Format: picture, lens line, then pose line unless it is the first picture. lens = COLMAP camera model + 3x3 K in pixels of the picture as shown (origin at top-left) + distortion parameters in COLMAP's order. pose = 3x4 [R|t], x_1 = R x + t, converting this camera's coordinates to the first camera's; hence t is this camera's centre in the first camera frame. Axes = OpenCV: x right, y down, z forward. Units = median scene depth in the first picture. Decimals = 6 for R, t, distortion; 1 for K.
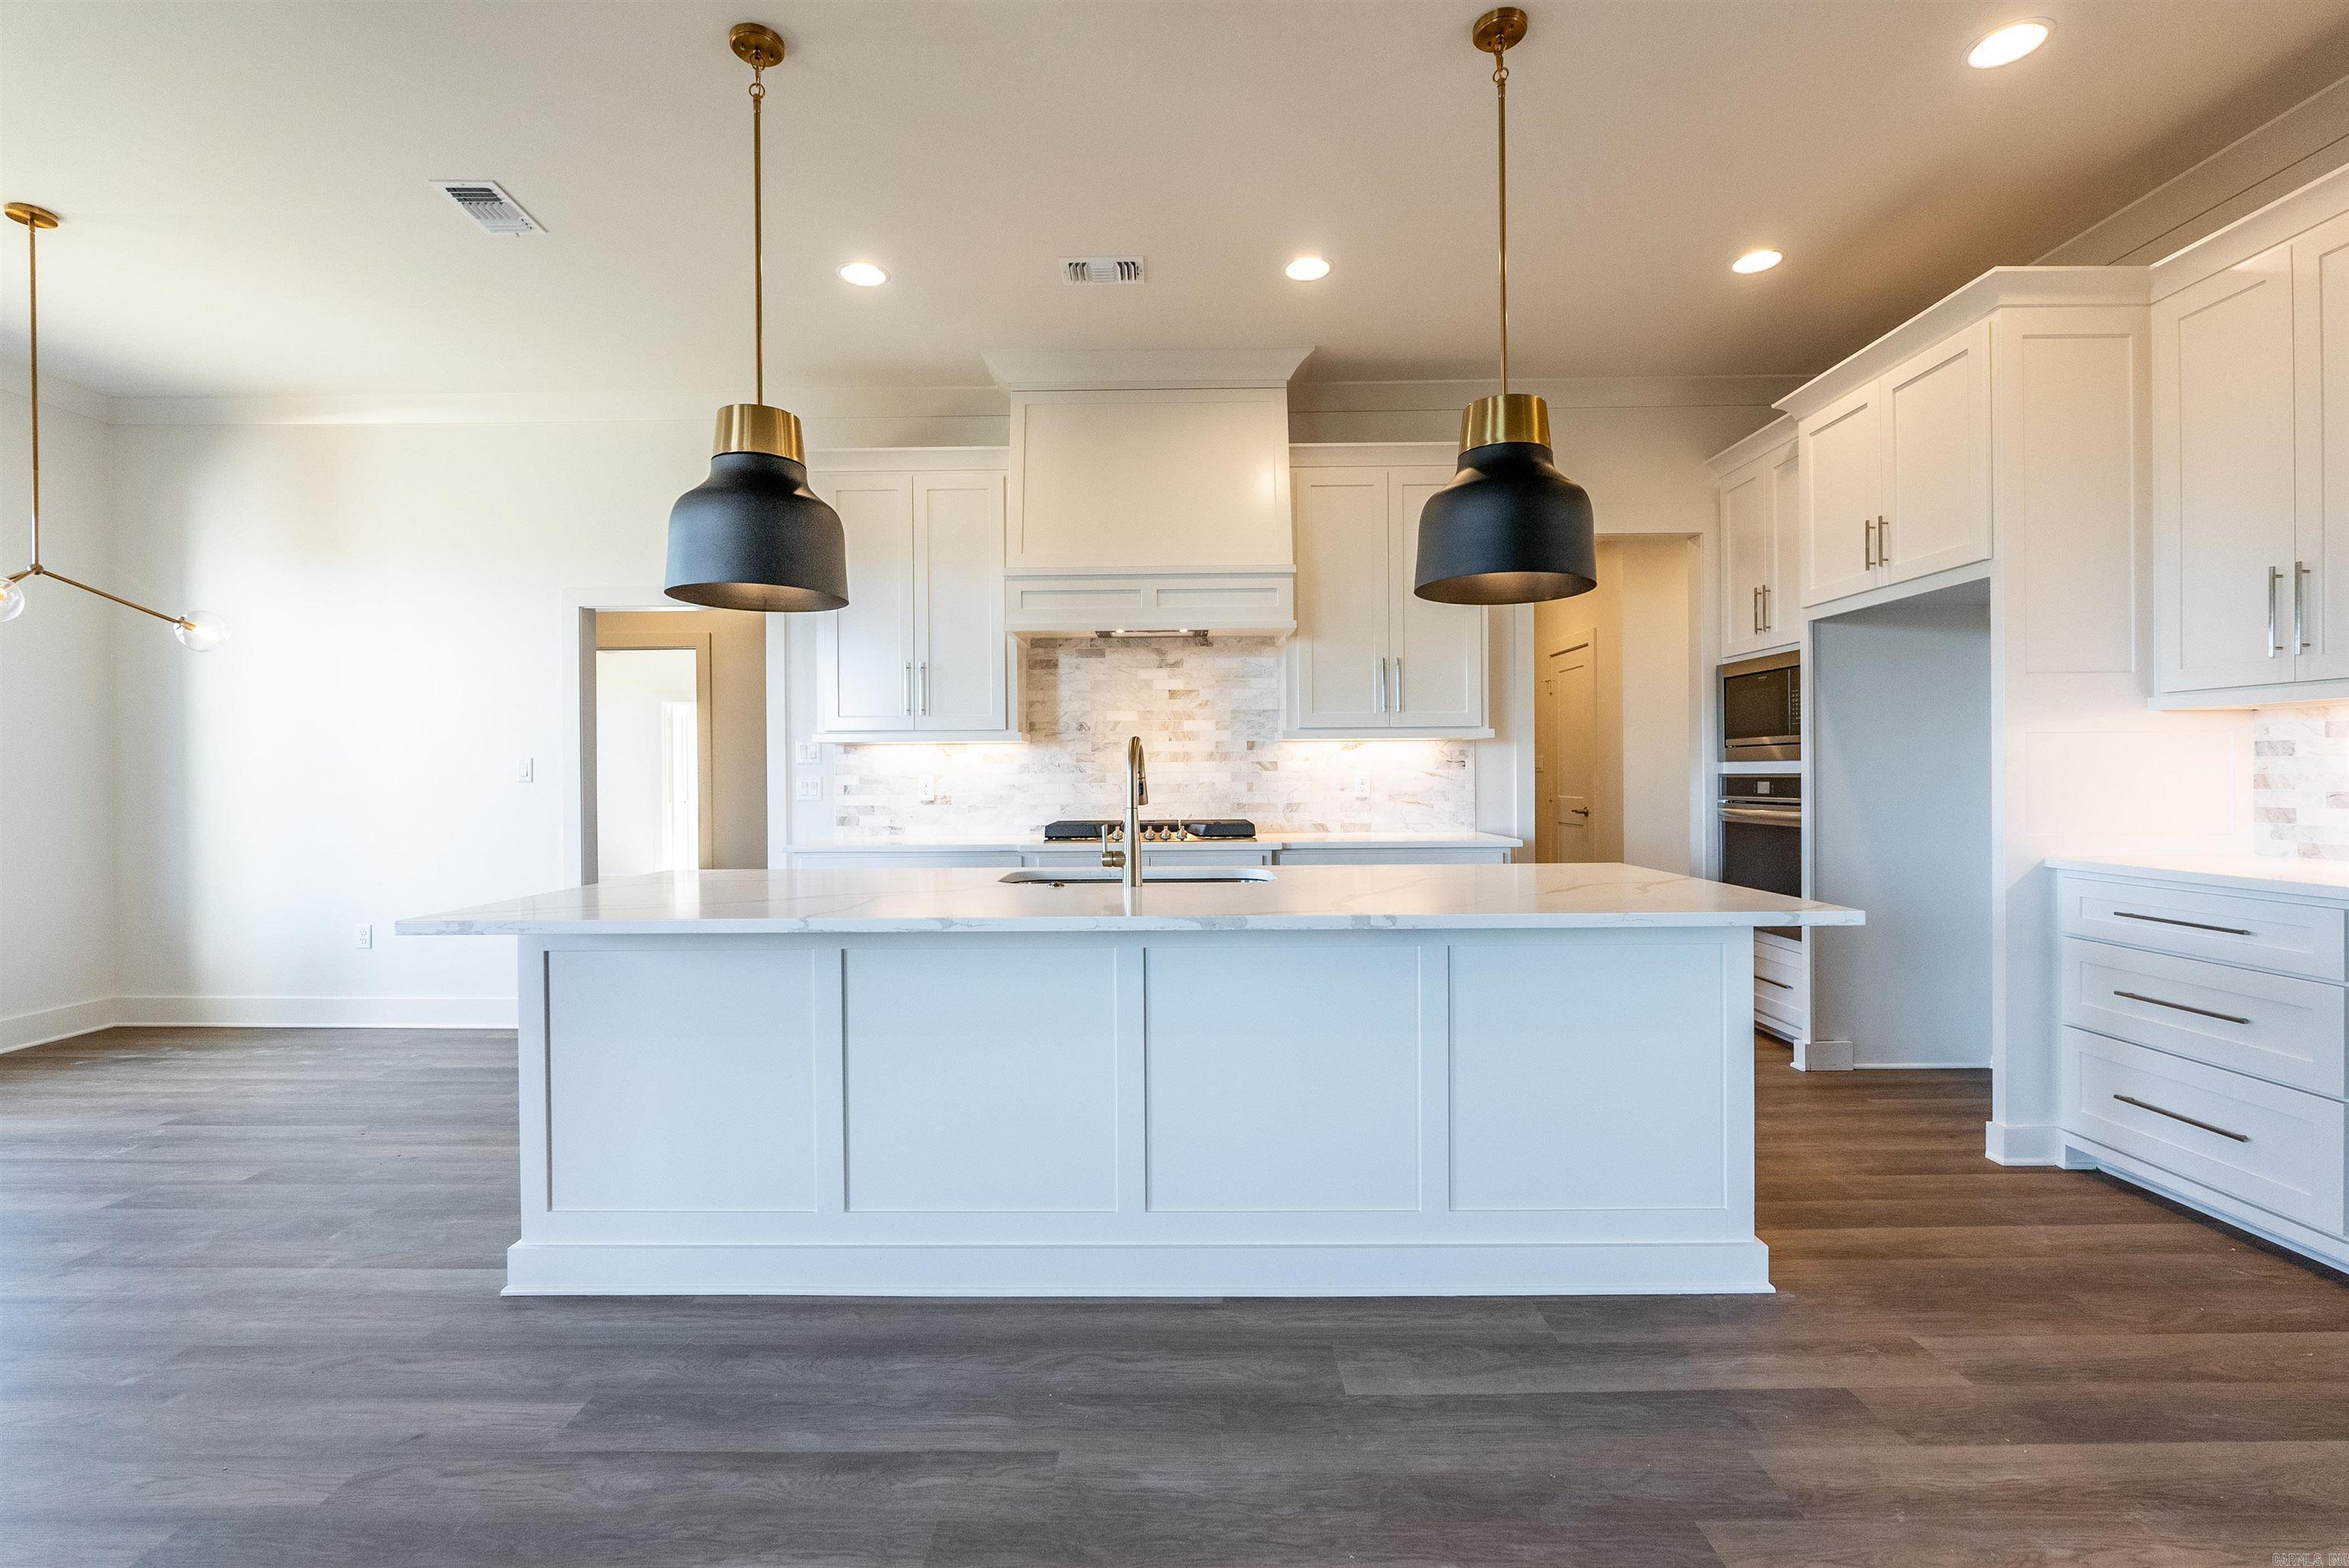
lens RADIAL K [[1036.6, 0, 1164.1], [0, 1036.6, 780.6], [0, 0, 1]] dist [-0.010432, 0.001450]
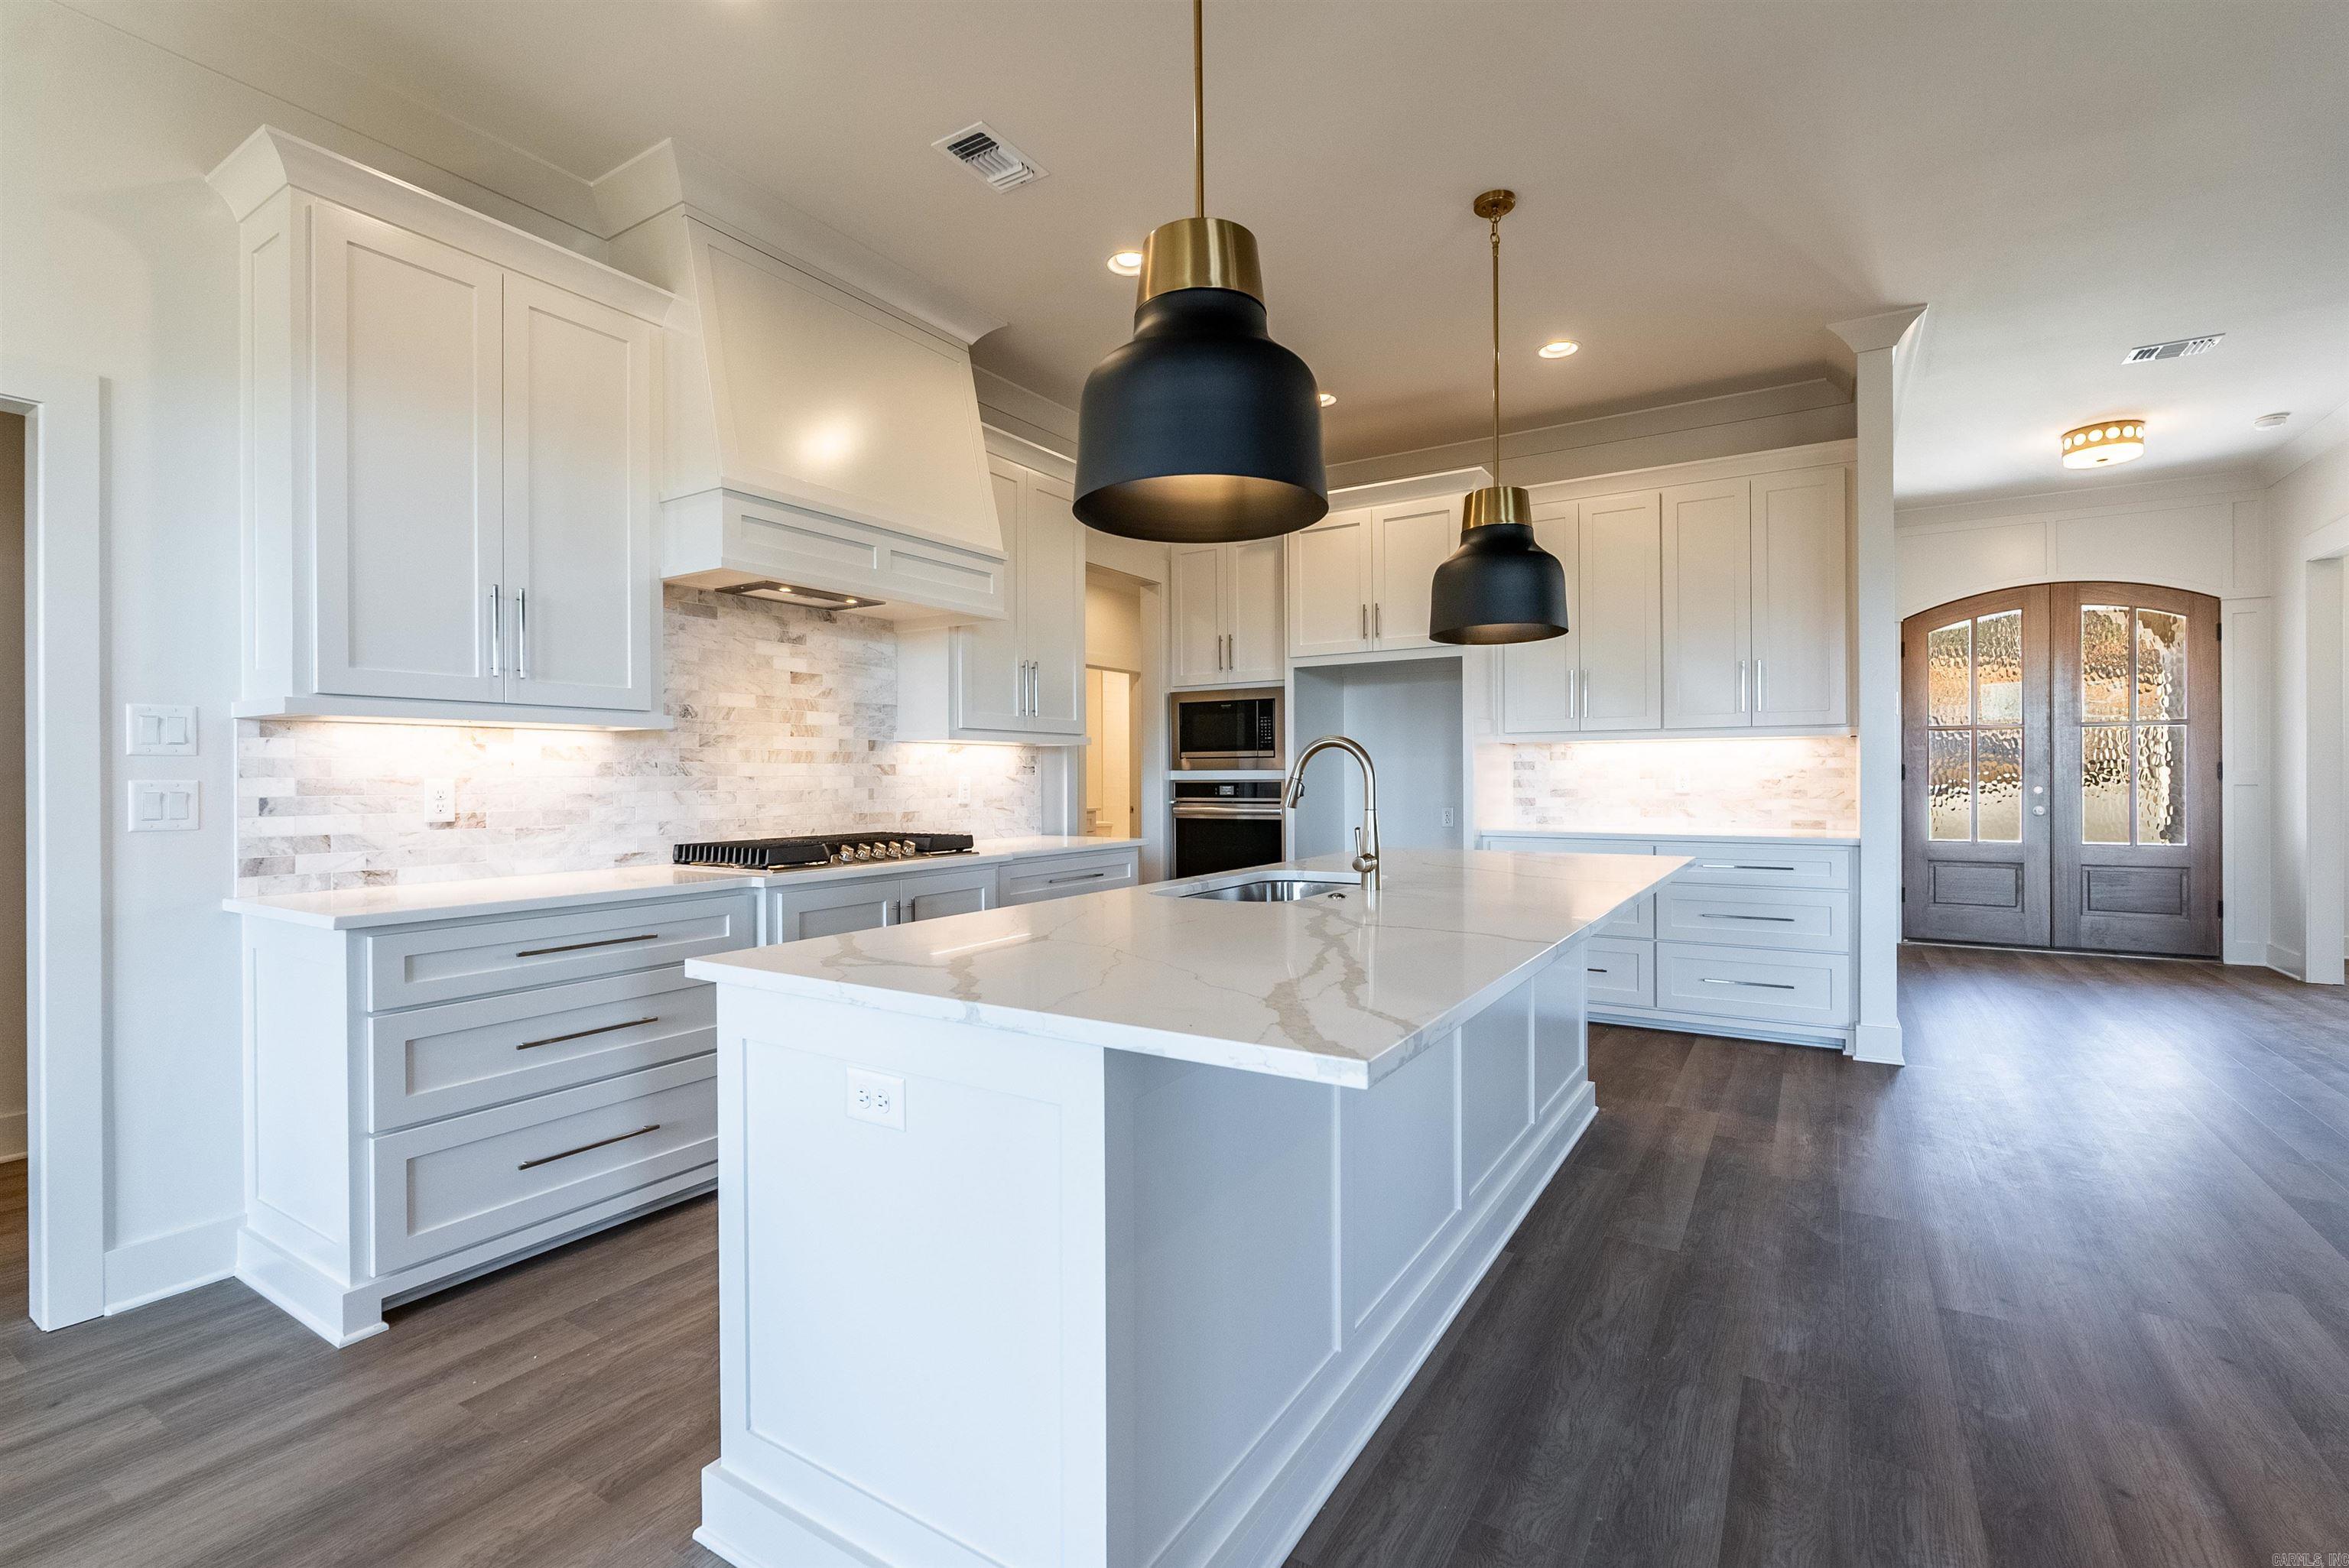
lens RADIAL K [[1036.6, 0, 1175.9], [0, 1036.6, 775.1], [0, 0, 1]] dist [-0.010432, 0.001450]
pose [[0.524169, 0.007421, 0.851582, -0.574809], [0.007585, 0.999882, -0.013382, 0.004229], [-0.851581, 0.013474, 0.524050, 0.387001]]
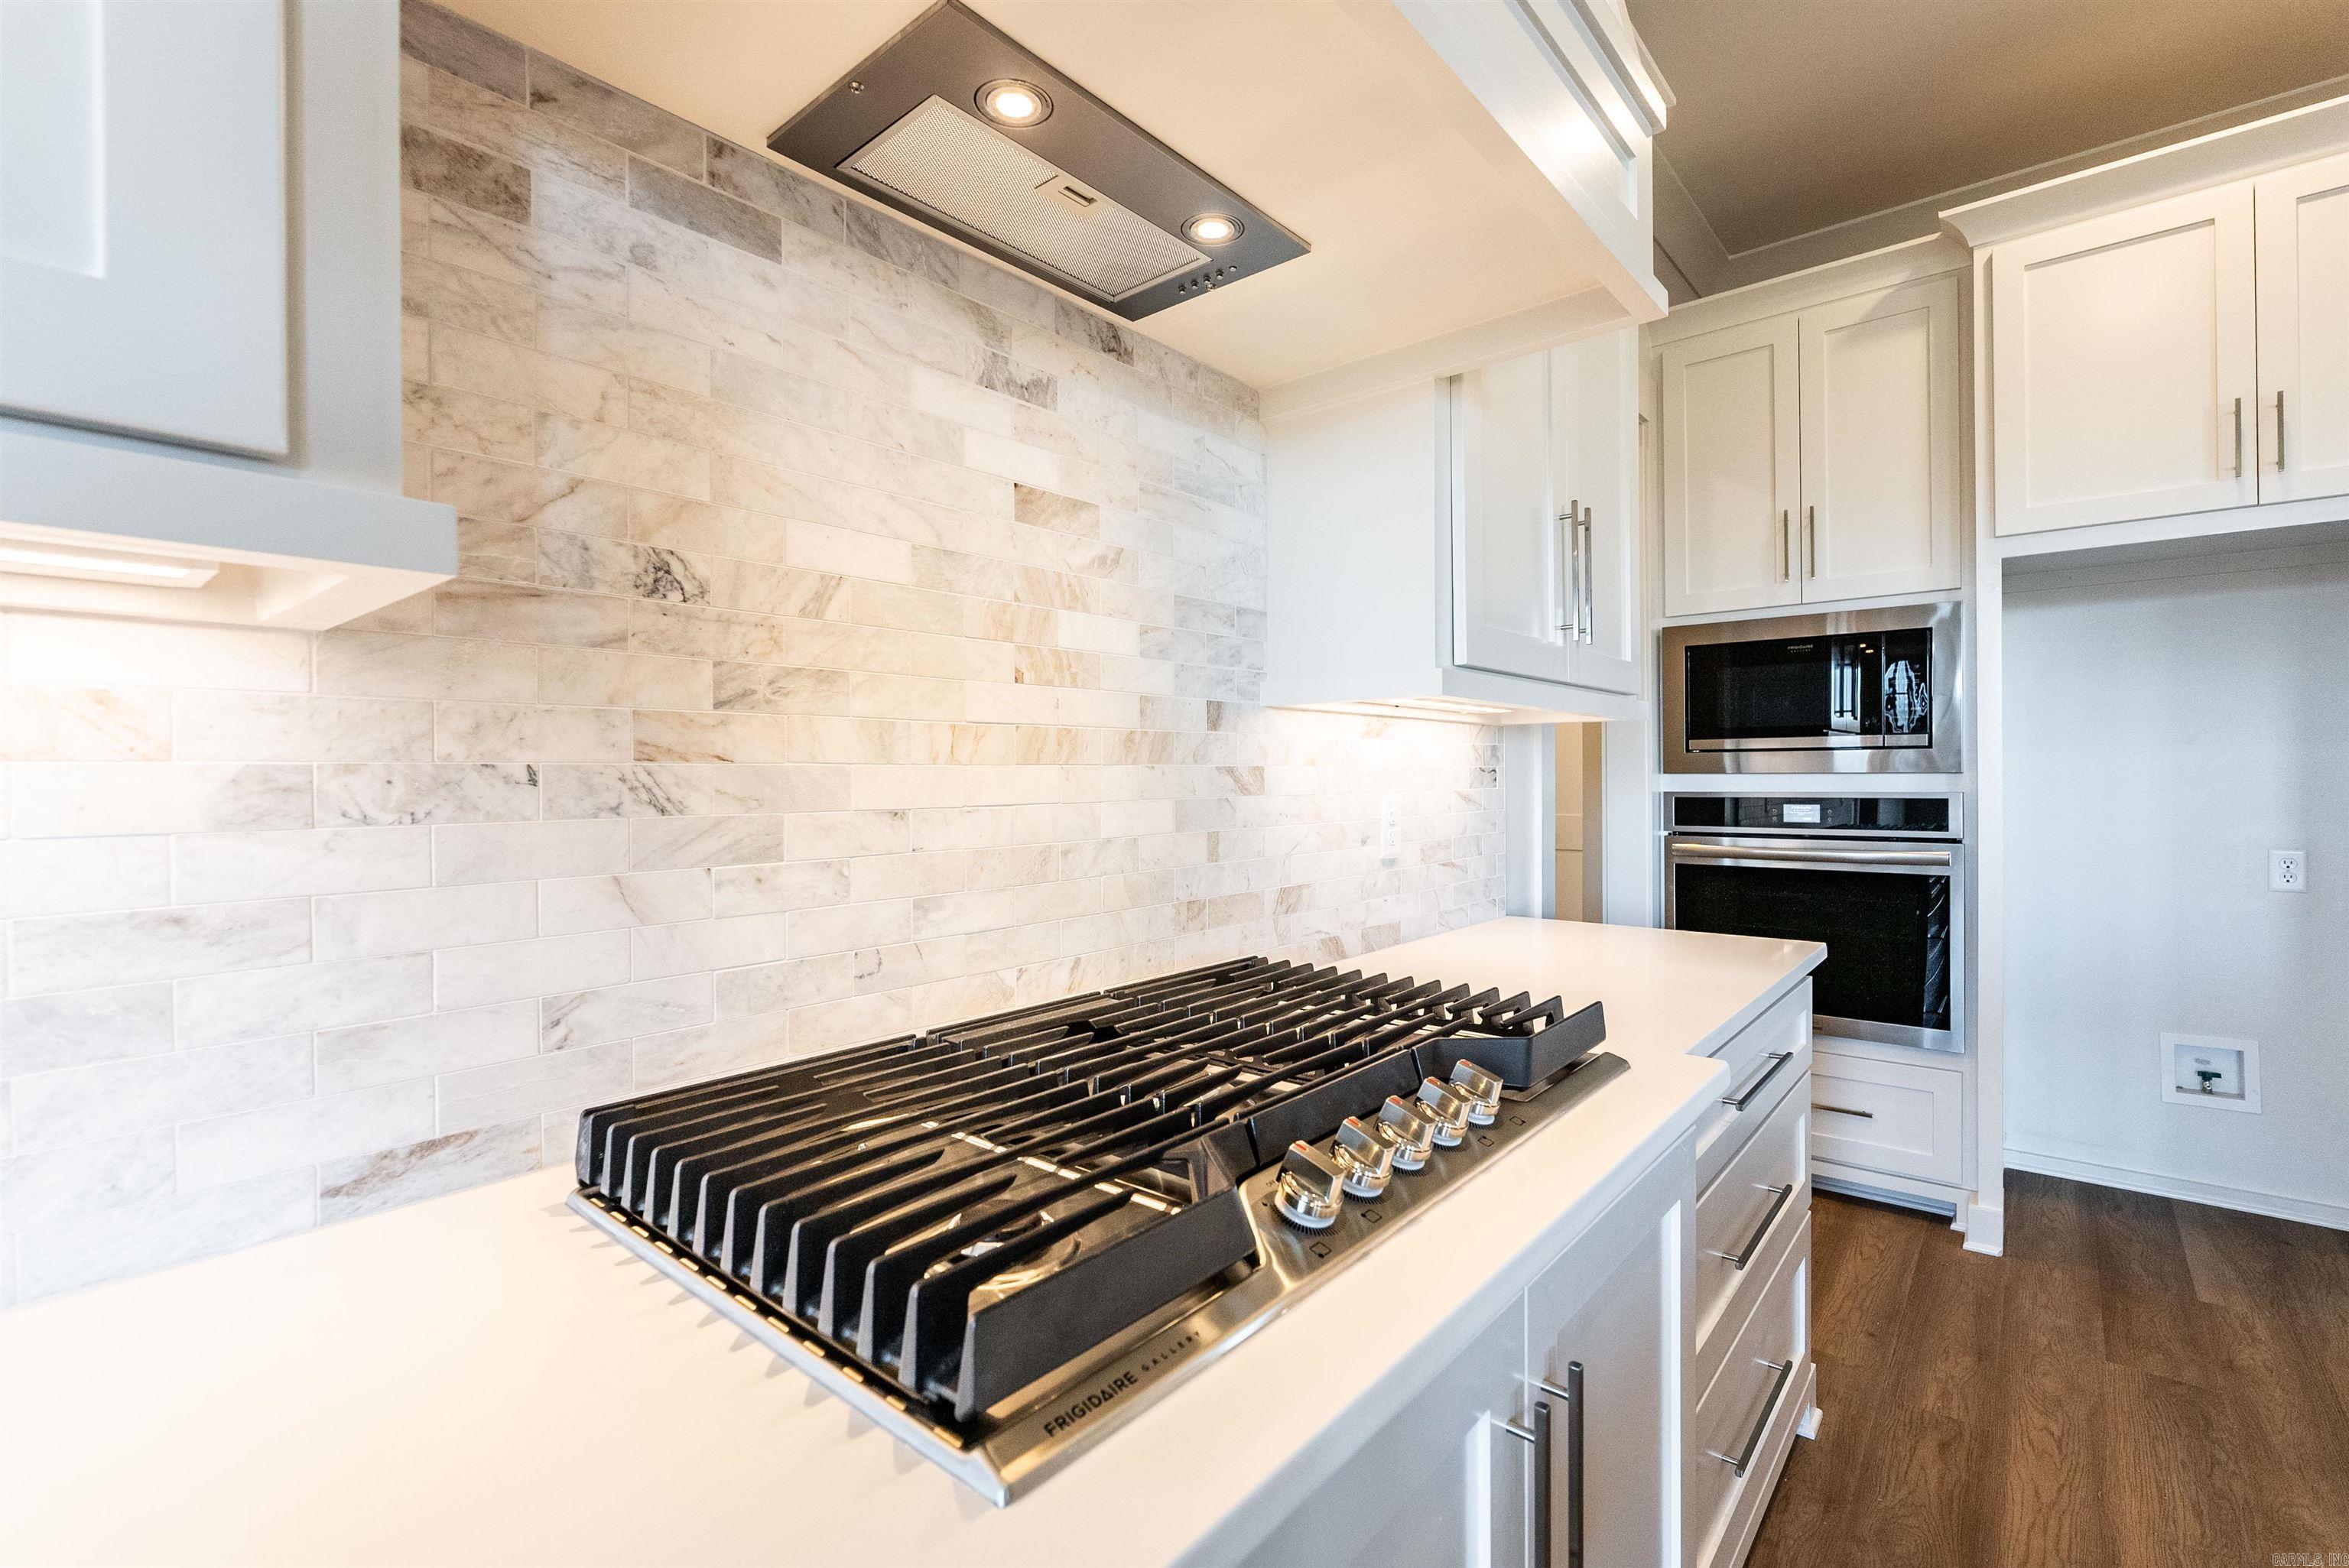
lens RADIAL K [[1036.6, 0, 1175.5], [0, 1036.6, 782.4], [0, 0, 1]] dist [-0.010432, 0.001450]
pose [[0.643544, -0.001062, 0.765409, -0.186393], [0.006904, 0.999966, -0.004417, -0.013796], [-0.765378, 0.008127, 0.643529, 0.910779]]
